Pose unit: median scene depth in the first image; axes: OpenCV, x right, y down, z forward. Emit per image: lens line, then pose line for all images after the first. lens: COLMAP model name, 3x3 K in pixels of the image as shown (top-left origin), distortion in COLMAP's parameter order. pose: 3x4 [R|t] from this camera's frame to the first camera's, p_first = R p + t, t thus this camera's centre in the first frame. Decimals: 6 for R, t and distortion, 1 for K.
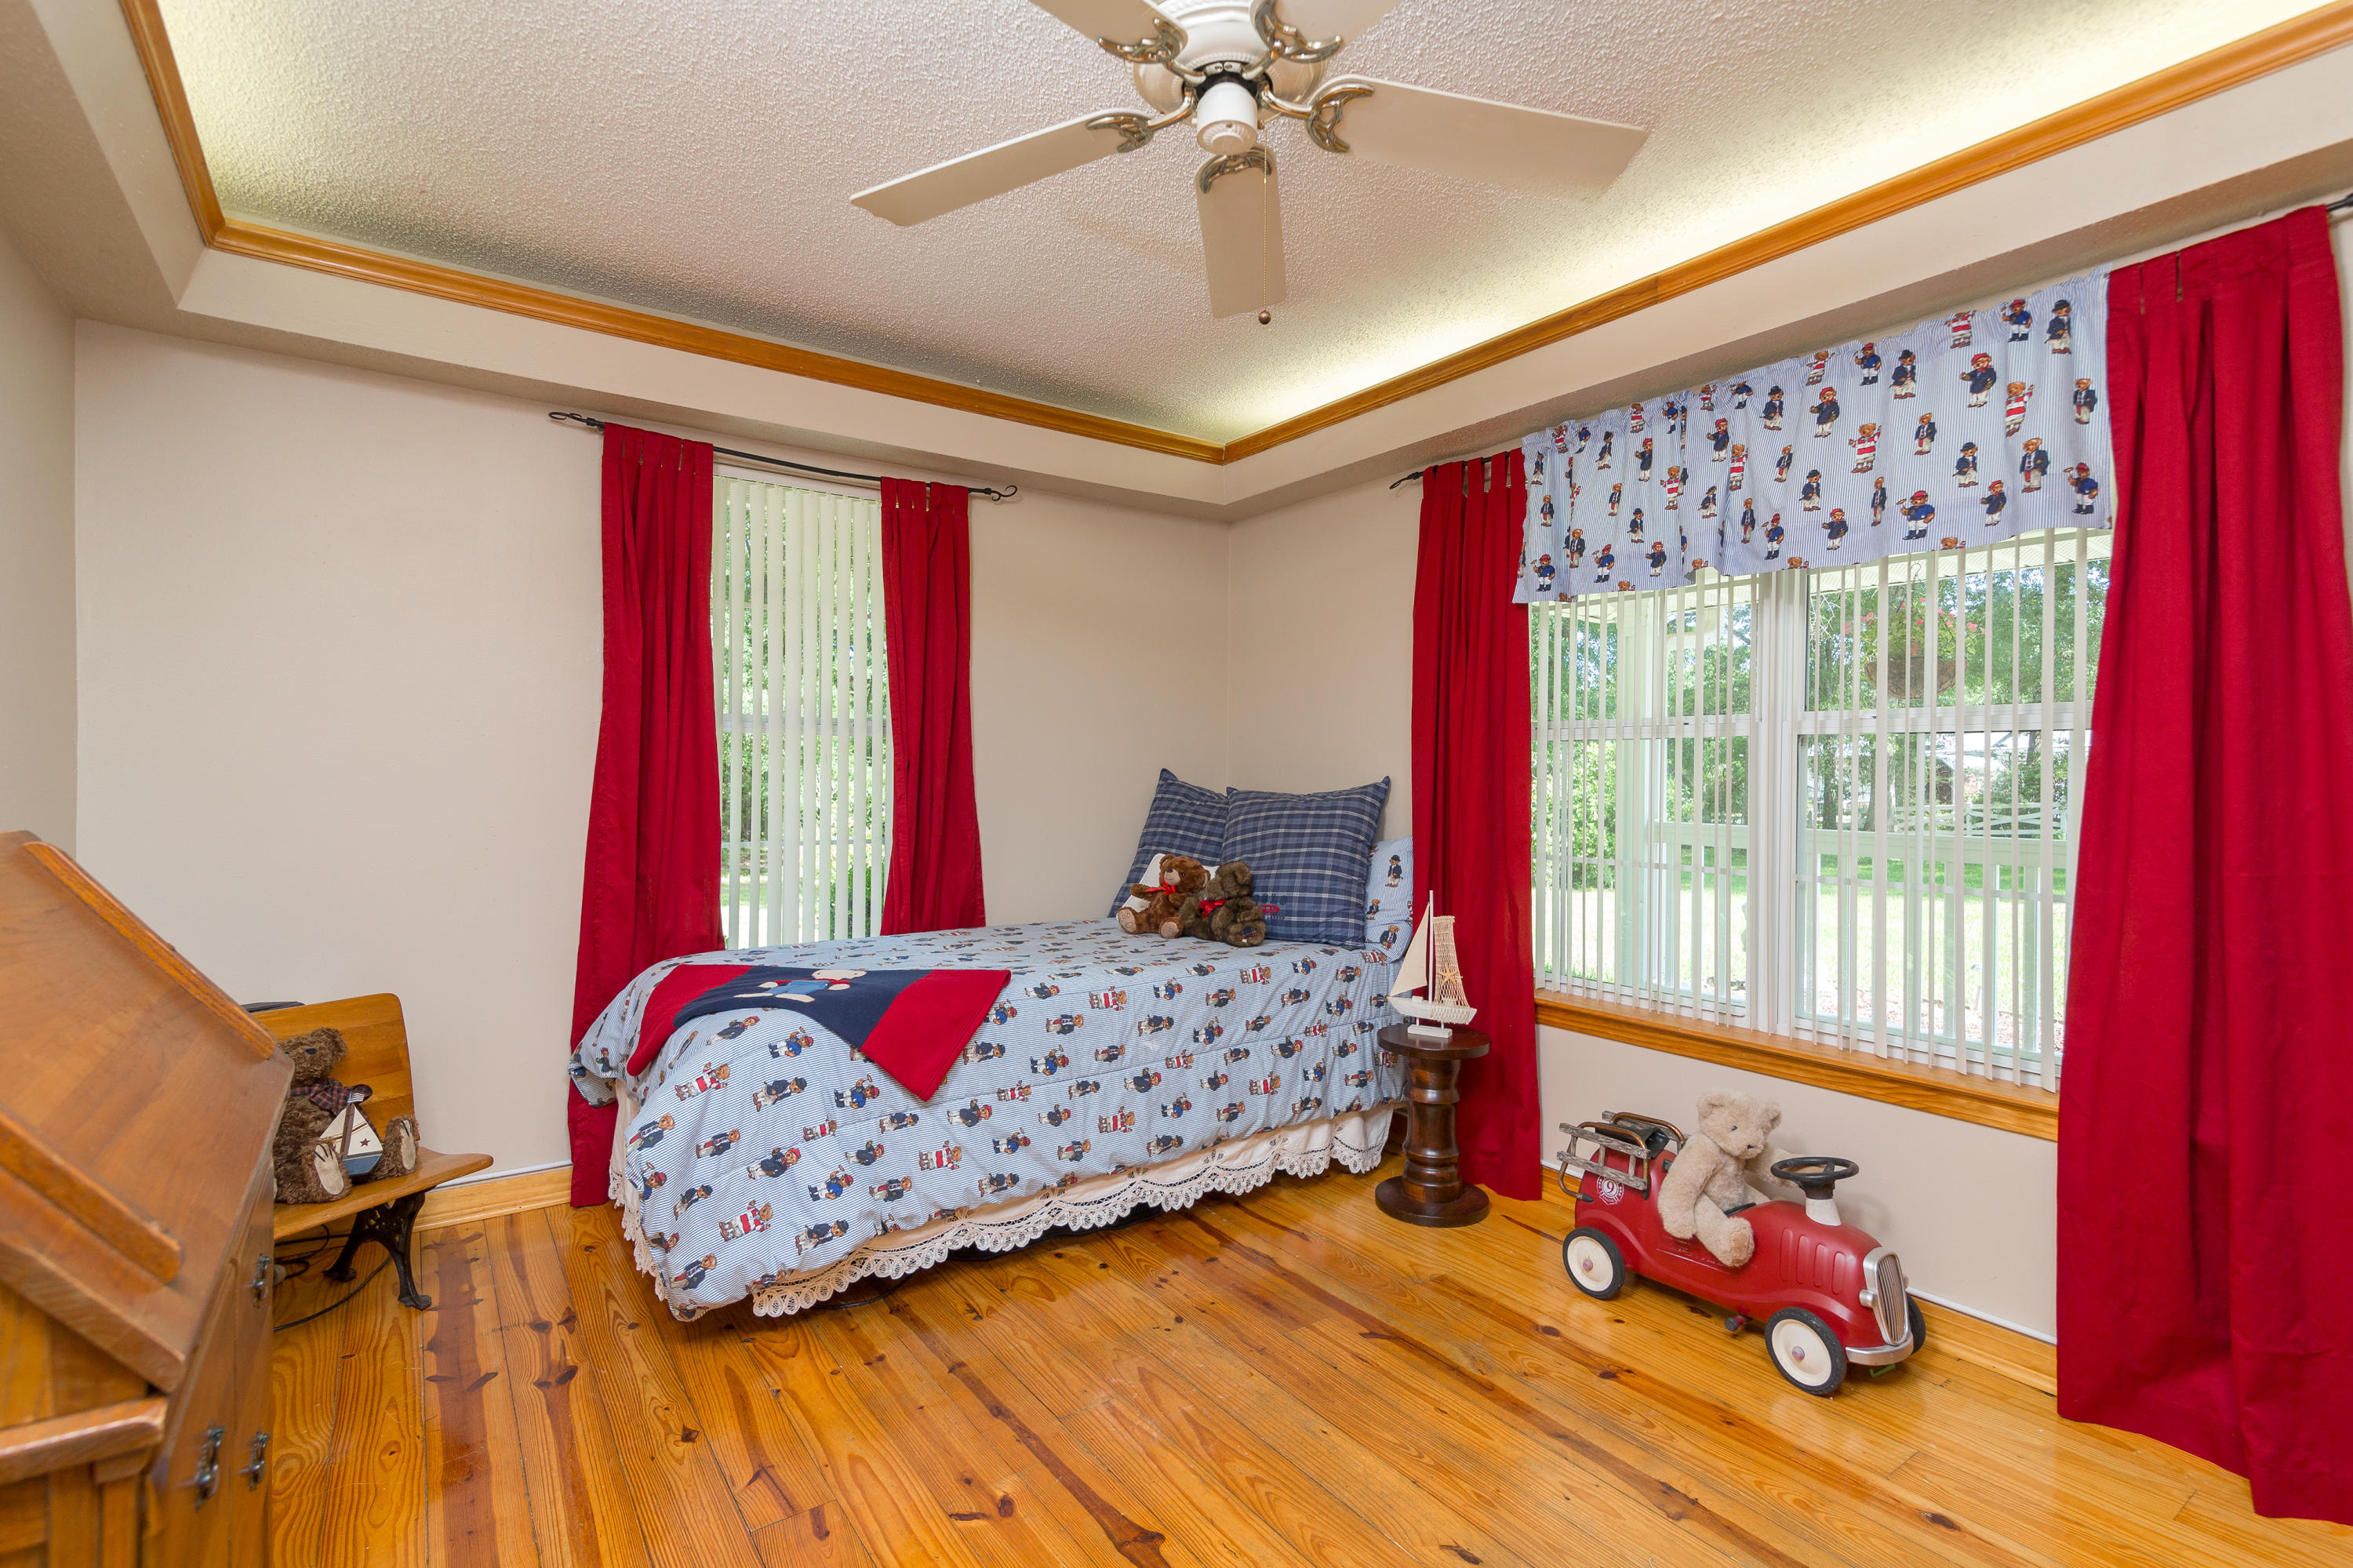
lens RADIAL K [[1073.3, 0, 1185.6], [0, 1073.3, 781.8], [0, 0, 1]] dist [-0.001585, 0.000197]
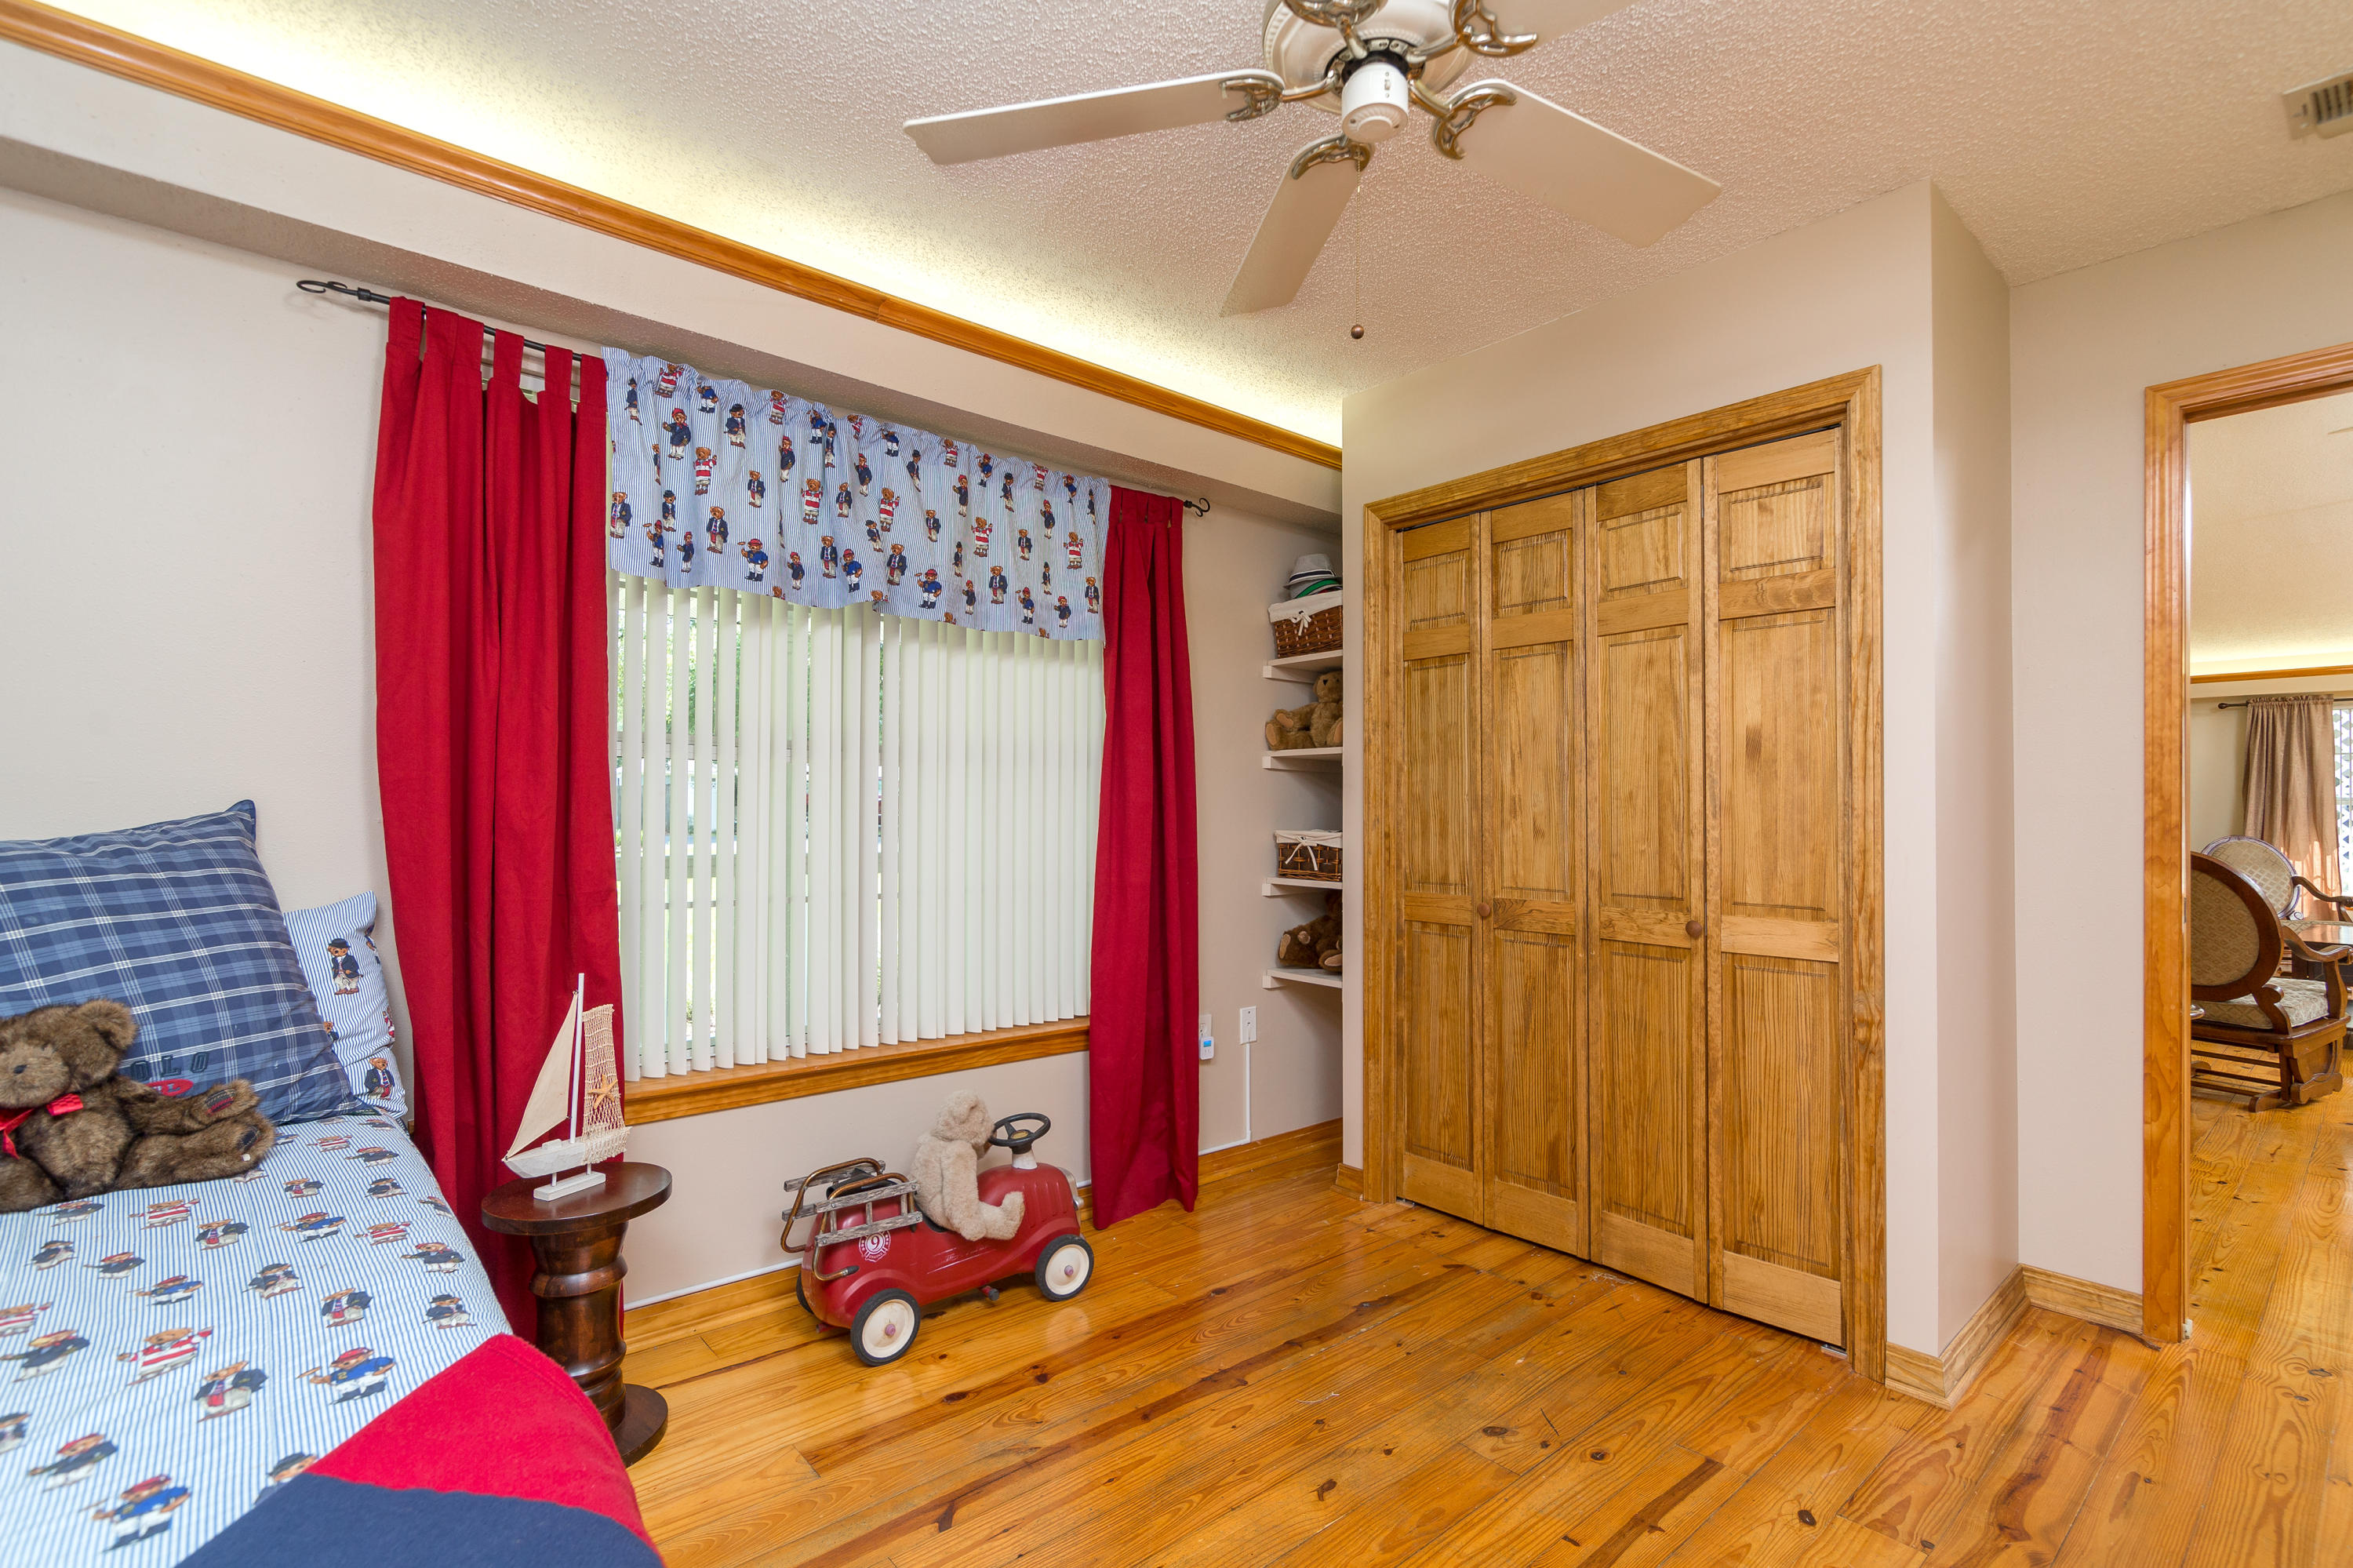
lens RADIAL K [[1073.3, 0, 1187.5], [0, 1073.3, 797.5], [0, 0, 1]] dist [-0.001585, 0.000197]
pose [[-0.086449, -0.002687, 0.996253, -0.479729], [-0.011534, 0.999932, 0.001697, -0.015495], [-0.996189, -0.011344, -0.086475, 0.686336]]
